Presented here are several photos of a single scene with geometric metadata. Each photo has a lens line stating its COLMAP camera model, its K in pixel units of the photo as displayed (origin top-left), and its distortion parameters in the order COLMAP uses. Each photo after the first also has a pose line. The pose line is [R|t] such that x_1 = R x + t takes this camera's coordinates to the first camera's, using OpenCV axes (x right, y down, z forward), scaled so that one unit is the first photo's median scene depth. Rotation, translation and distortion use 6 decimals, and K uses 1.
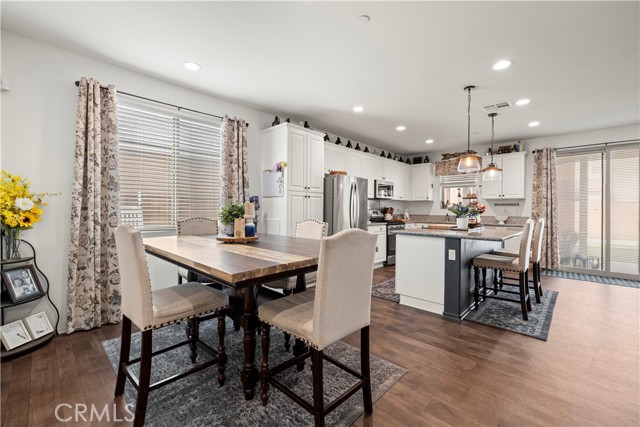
lens RADIAL K [[273.3, 0, 321.5], [0, 273.3, 210.8], [0, 0, 1]] dist [0.002395, -0.000160]
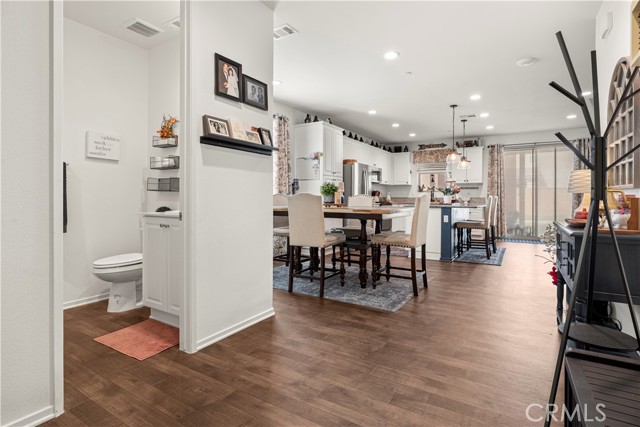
lens RADIAL K [[328.0, 0, 324.4], [0, 328.0, 200.0], [0, 0, 1]] dist [-0.001969, -0.000074]
pose [[0.976963, -0.004627, 0.213359, -0.346275], [0.004378, 0.999989, 0.001640, 0.031921], [-0.213364, -0.000668, 0.976972, -0.381843]]
